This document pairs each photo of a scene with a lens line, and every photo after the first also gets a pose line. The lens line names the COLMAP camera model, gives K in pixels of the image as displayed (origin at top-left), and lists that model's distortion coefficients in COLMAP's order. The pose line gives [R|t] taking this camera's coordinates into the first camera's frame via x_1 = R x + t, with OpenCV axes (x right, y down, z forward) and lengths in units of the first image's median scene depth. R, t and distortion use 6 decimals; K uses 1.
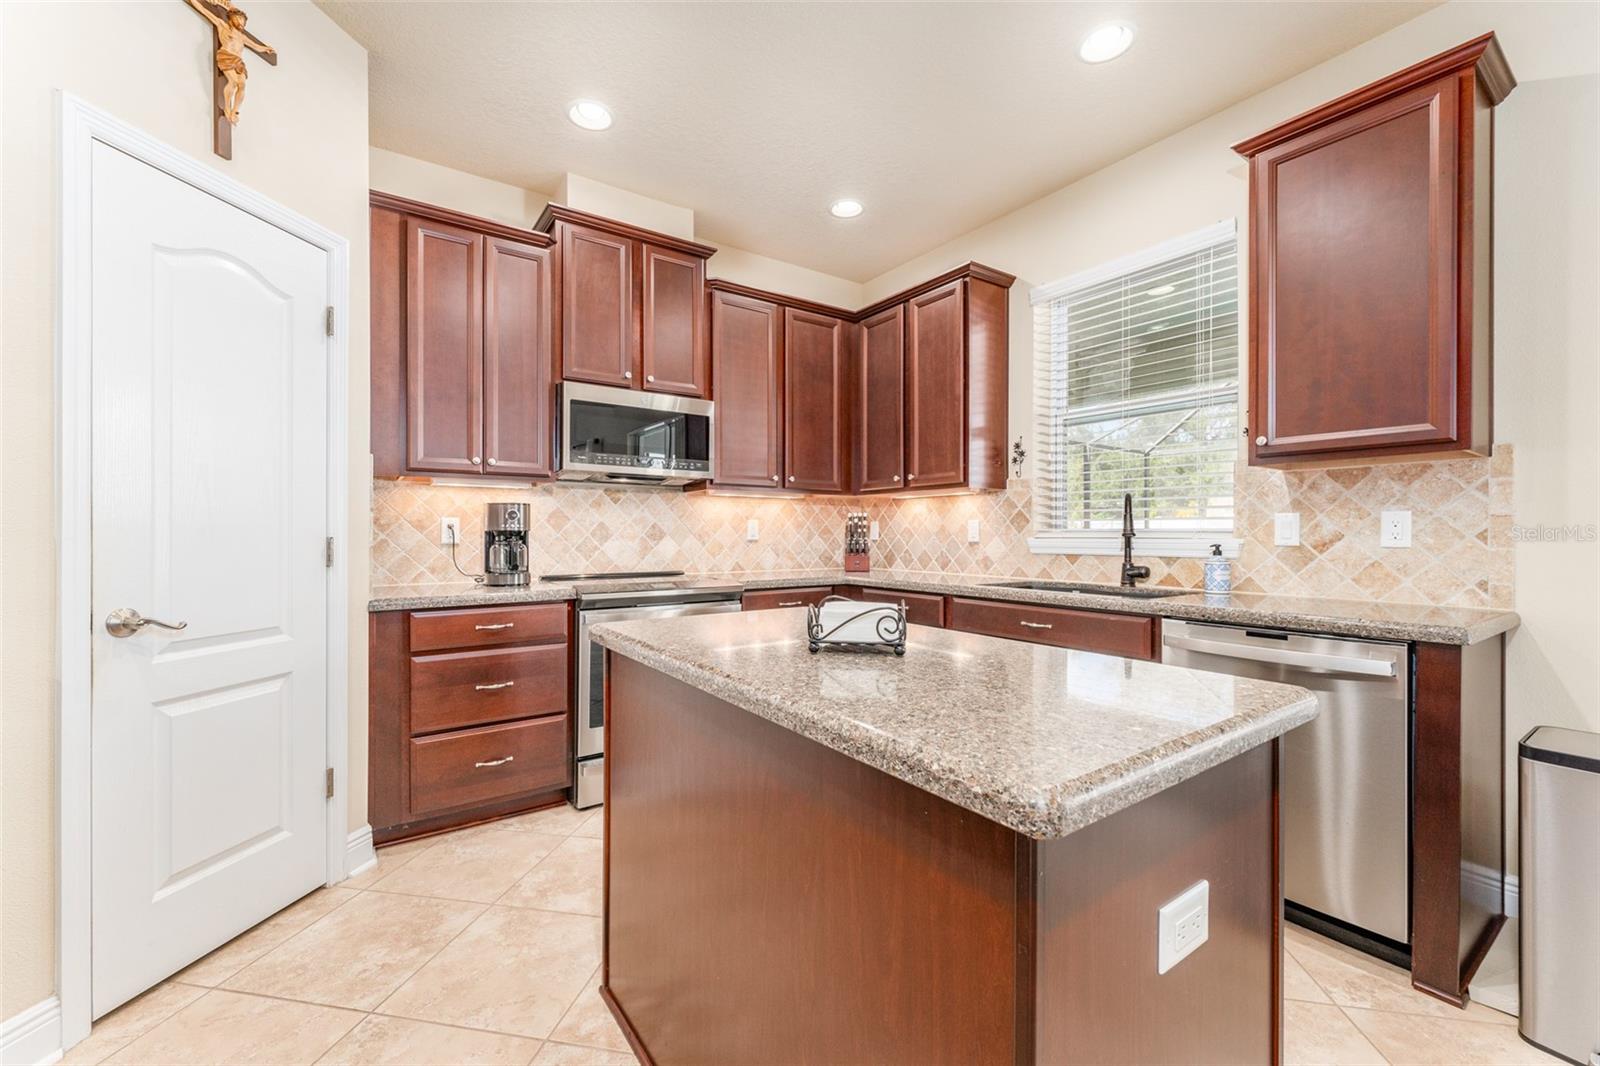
lens RADIAL K [[642.1, 0, 770.1], [0, 642.1, 533.6], [0, 0, 1]] dist [0.003725, 0.000947]
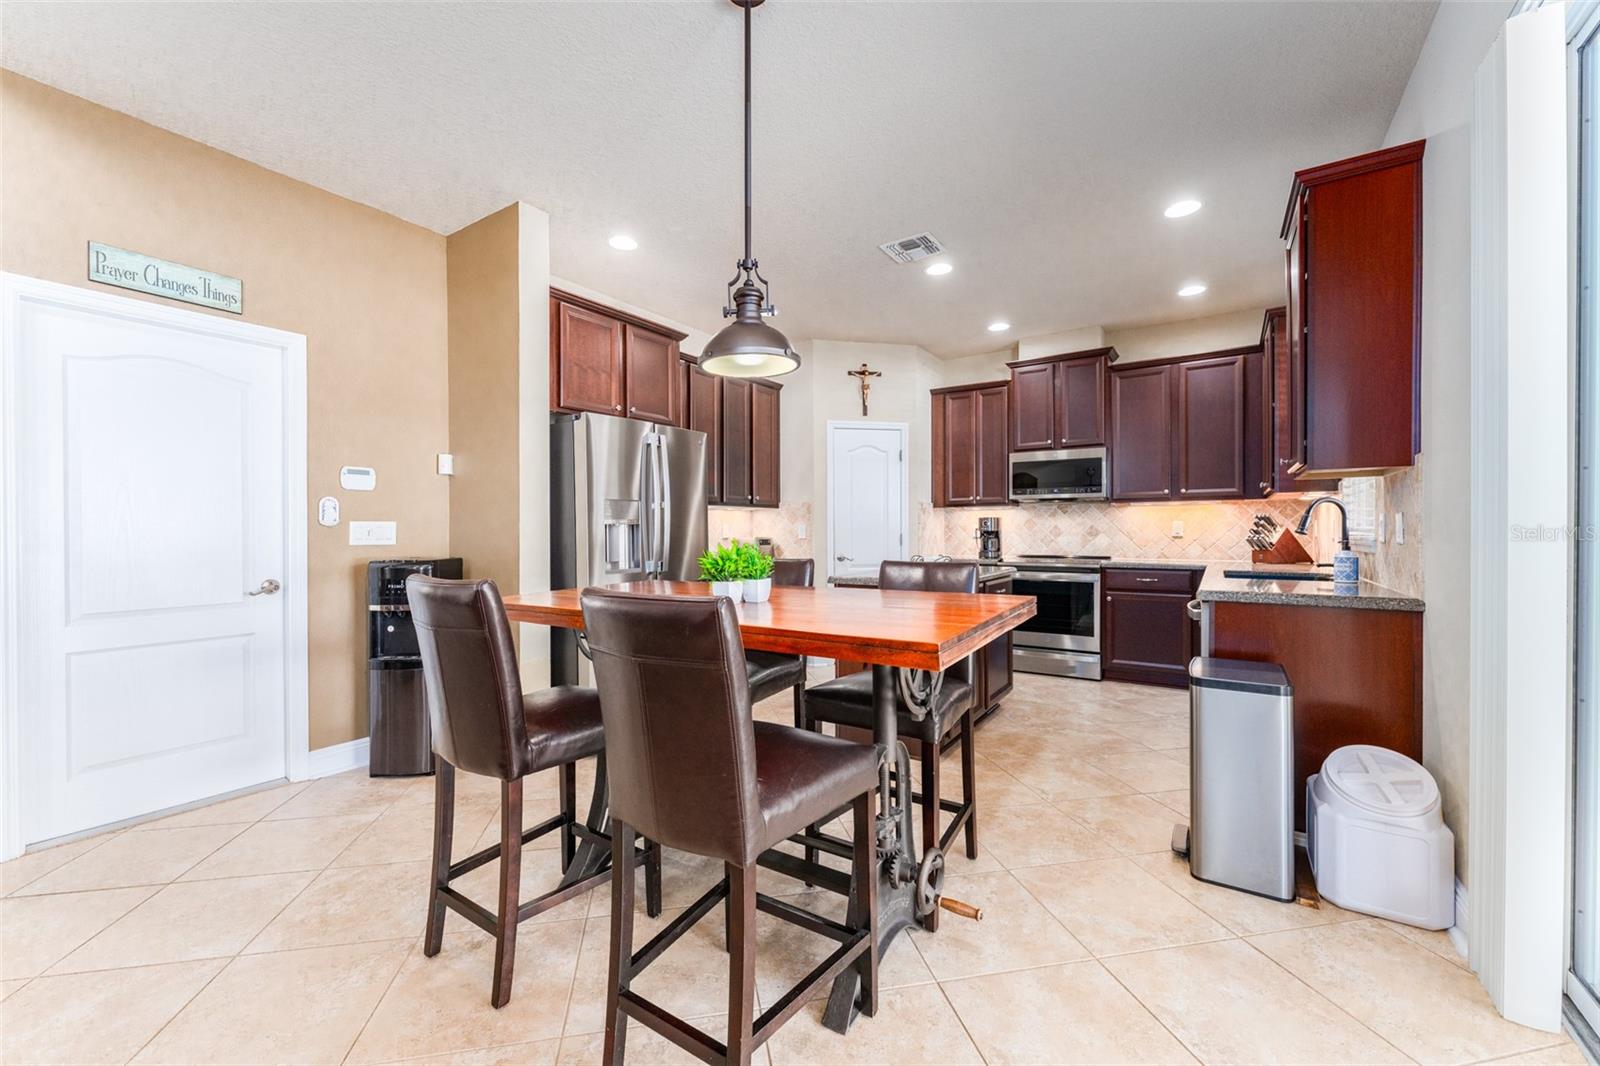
lens RADIAL K [[642.1, 0, 787.7], [0, 642.1, 537.3], [0, 0, 1]] dist [0.003725, 0.000947]
pose [[0.364633, 0.006353, -0.931130, 1.215942], [0.005224, 0.999947, 0.008868, -0.005645], [0.931137, -0.008098, 0.364580, -0.324051]]
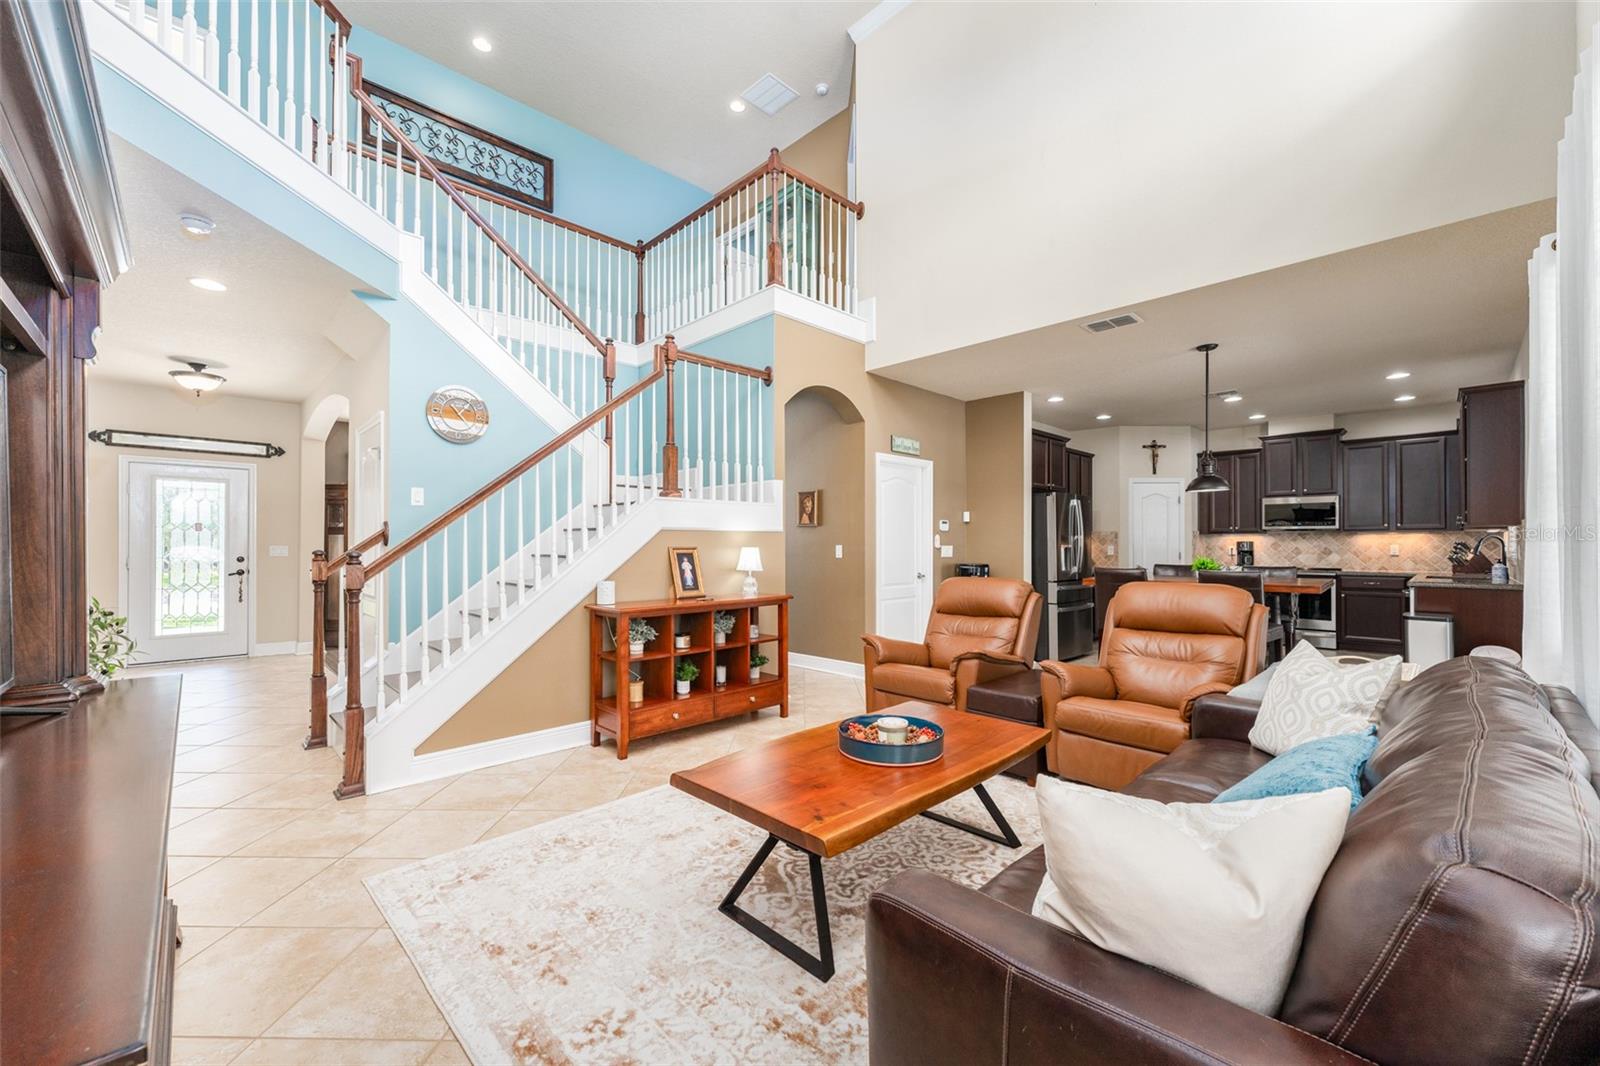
lens RADIAL K [[642.1, 0, 800.1], [0, 642.1, 542.9], [0, 0, 1]] dist [0.003725, 0.000947]
pose [[0.179419, -0.005234, -0.983759, 2.111421], [0.001020, 0.999986, -0.005135, -0.025468], [0.983772, -0.000082, 0.179422, -1.535417]]
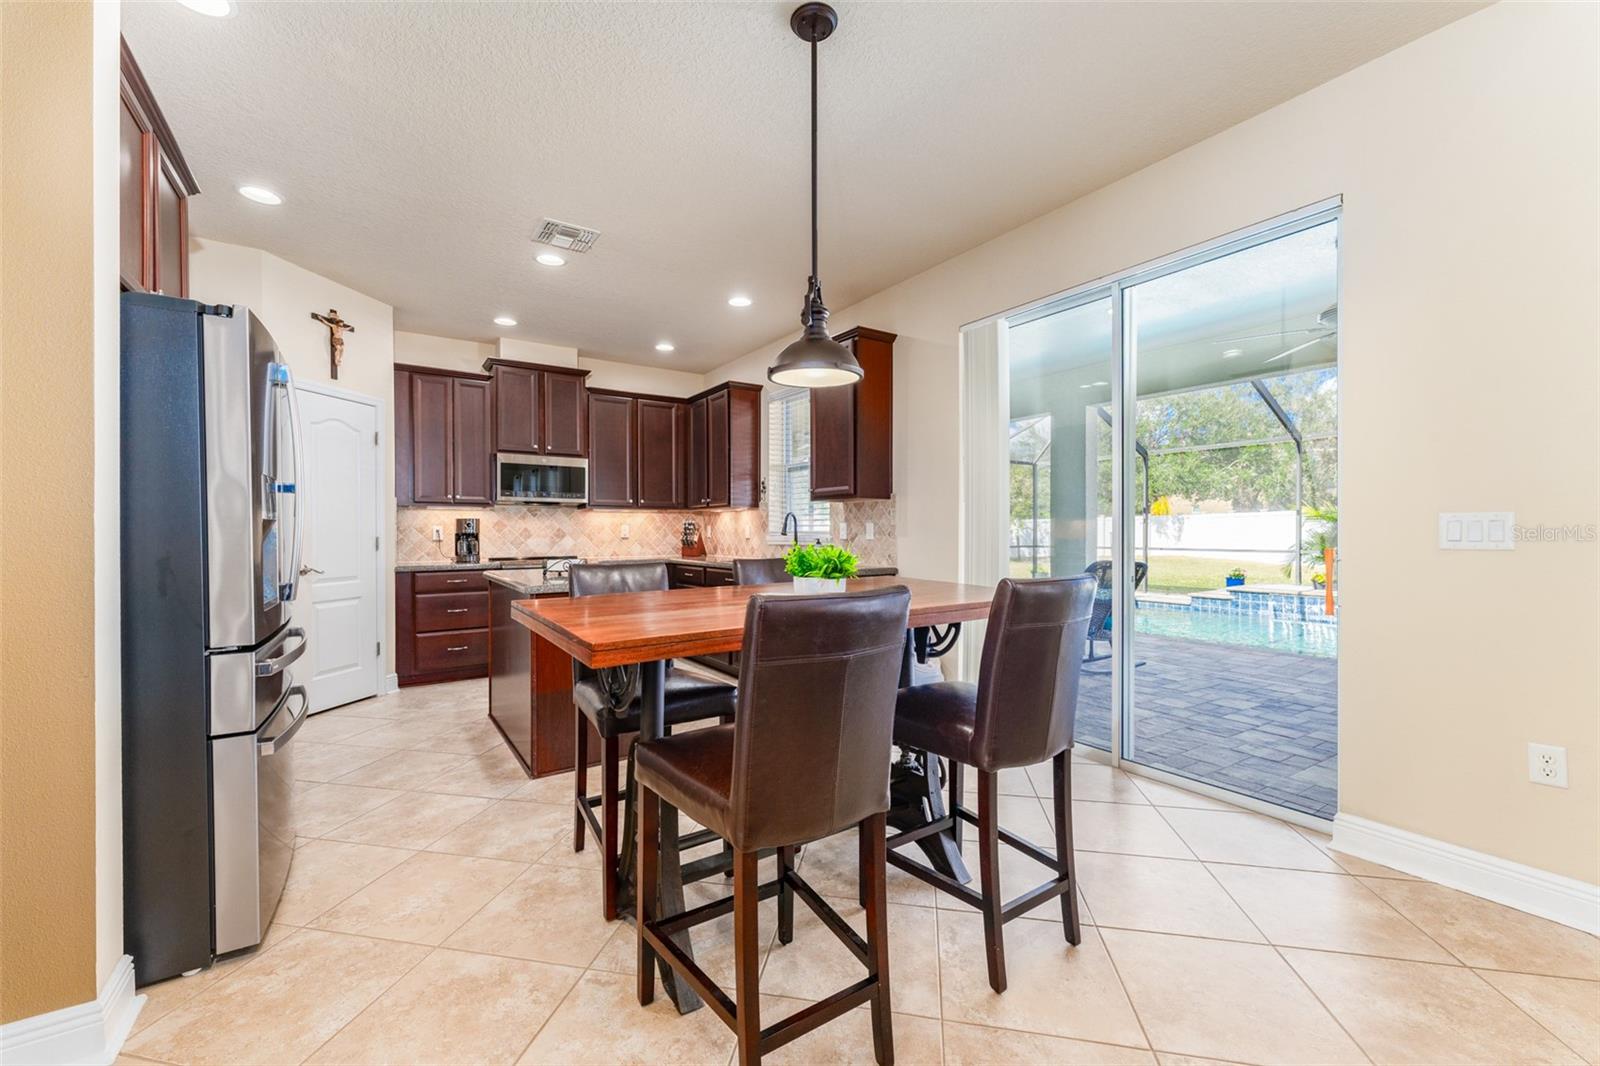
lens RADIAL K [[642.1, 0, 779.9], [0, 642.1, 538.0], [0, 0, 1]] dist [0.003725, 0.000947]
pose [[0.999889, -0.003148, -0.014536, 0.519532], [0.003284, 0.999951, 0.009355, -0.004157], [0.014506, -0.009402, 0.999851, -0.846523]]
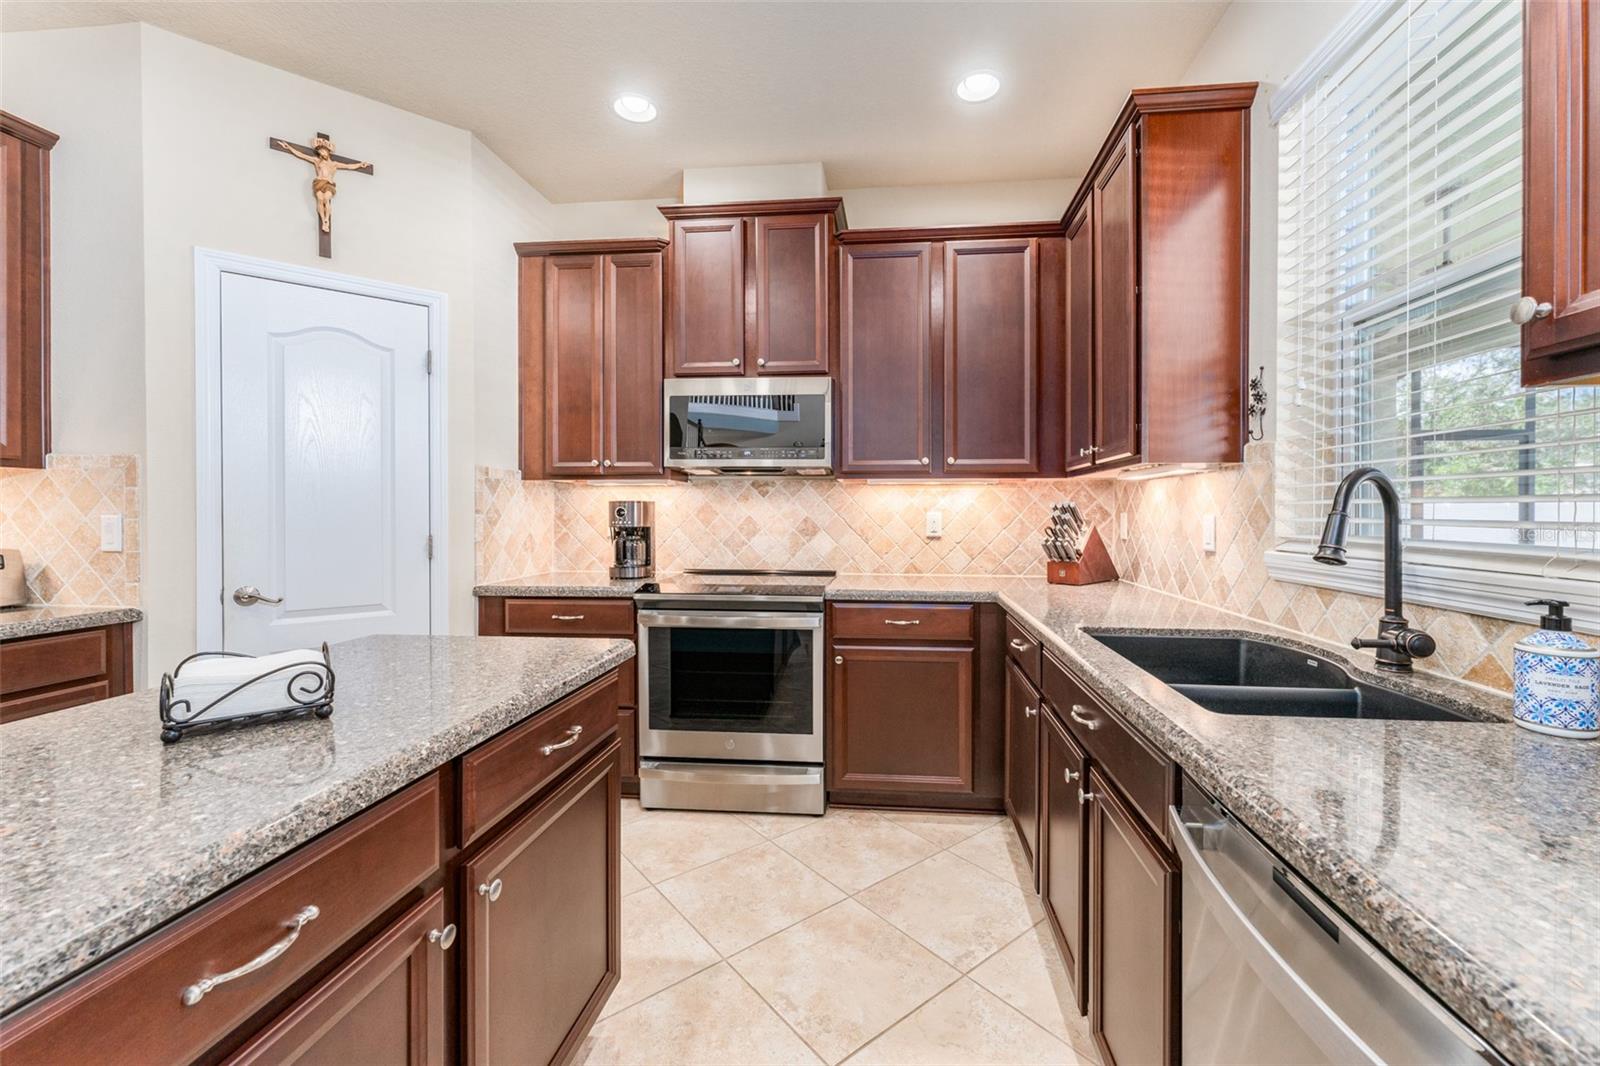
lens RADIAL K [[642.1, 0, 843.2], [0, 642.1, 514.3], [0, 0, 1]] dist [0.003725, 0.000947]
pose [[0.776099, 0.003415, -0.630602, 0.523976], [-0.000359, 0.999988, 0.004973, -0.029668], [0.630611, -0.003633, 0.776091, 0.384550]]
